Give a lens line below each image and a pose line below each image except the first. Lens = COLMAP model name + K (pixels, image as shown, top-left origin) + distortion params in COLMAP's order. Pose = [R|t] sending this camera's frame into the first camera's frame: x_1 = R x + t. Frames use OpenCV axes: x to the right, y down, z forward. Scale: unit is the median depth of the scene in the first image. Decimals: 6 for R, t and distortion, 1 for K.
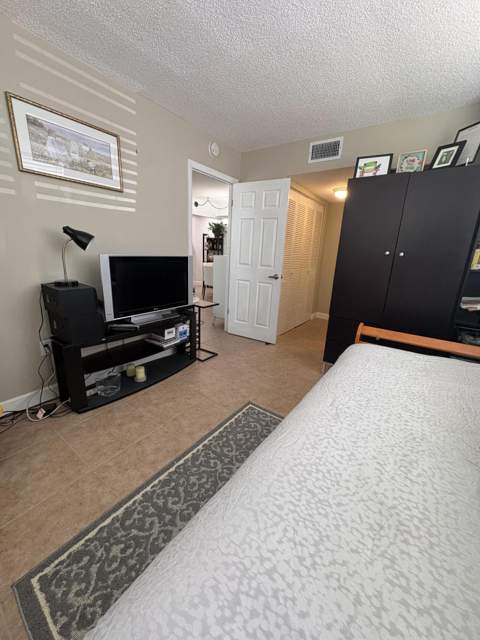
lens RADIAL K [[255.0, 0, 239.0], [0, 255.0, 321.7], [0, 0, 1]] dist [0.000897, -0.000619]
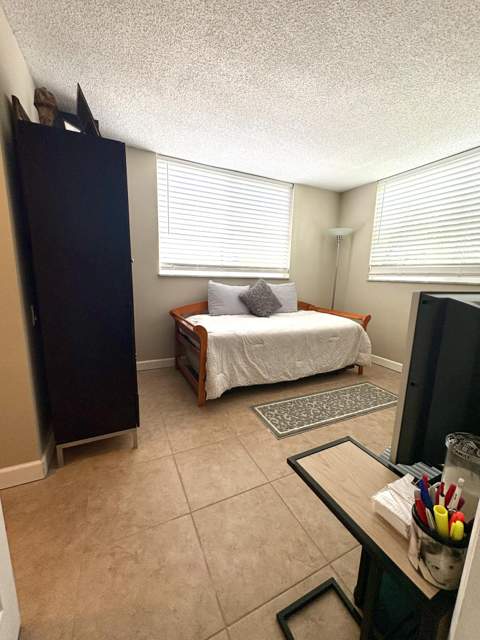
lens RADIAL K [[255.0, 0, 239.6], [0, 255.0, 320.5], [0, 0, 1]] dist [0.000897, -0.000619]
pose [[-0.874800, -0.144994, 0.462279, -0.193154], [0.068217, 0.907798, 0.413822, -0.434664], [-0.479658, 0.393547, -0.784251, 1.627324]]
